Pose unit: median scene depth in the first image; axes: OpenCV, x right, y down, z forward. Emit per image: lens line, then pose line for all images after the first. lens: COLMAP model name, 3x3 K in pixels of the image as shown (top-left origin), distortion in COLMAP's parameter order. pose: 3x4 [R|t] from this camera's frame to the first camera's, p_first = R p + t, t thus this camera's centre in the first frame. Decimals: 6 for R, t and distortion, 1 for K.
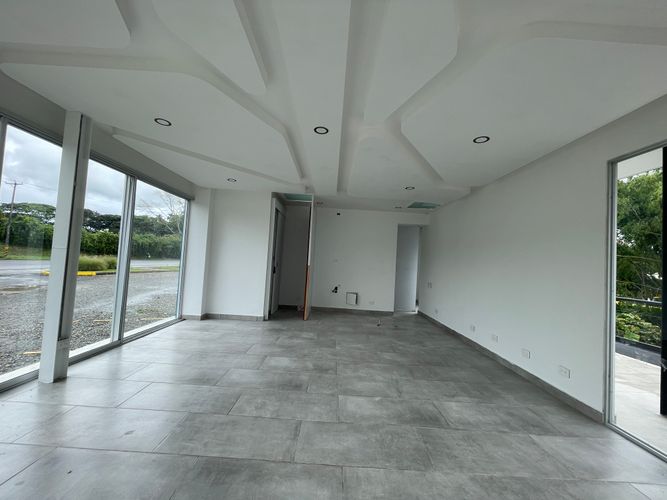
lens RADIAL K [[268.0, 0, 332.3], [0, 268.0, 250.2], [0, 0, 1]] dist [-0.000020, -0.000084]
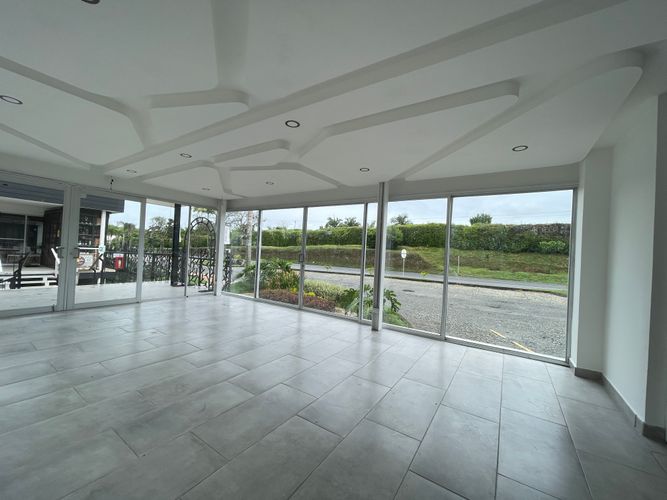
lens RADIAL K [[268.0, 0, 332.3], [0, 268.0, 250.2], [0, 0, 1]] dist [-0.000020, -0.000084]
pose [[-0.549740, -0.094993, -0.829917, 0.394887], [-0.048064, 0.995464, -0.082104, 0.060050], [0.833952, -0.005246, -0.551812, 0.989618]]
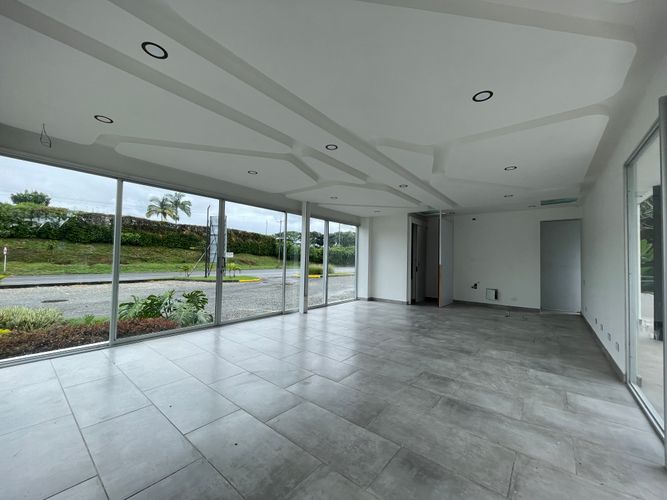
lens RADIAL K [[268.0, 0, 332.3], [0, 268.0, 250.2], [0, 0, 1]] dist [-0.000020, -0.000084]
pose [[0.775270, -0.063426, -0.628437, 0.403944], [0.051030, 0.997983, -0.037769, 0.013223], [0.629565, -0.002788, 0.776943, -0.401828]]
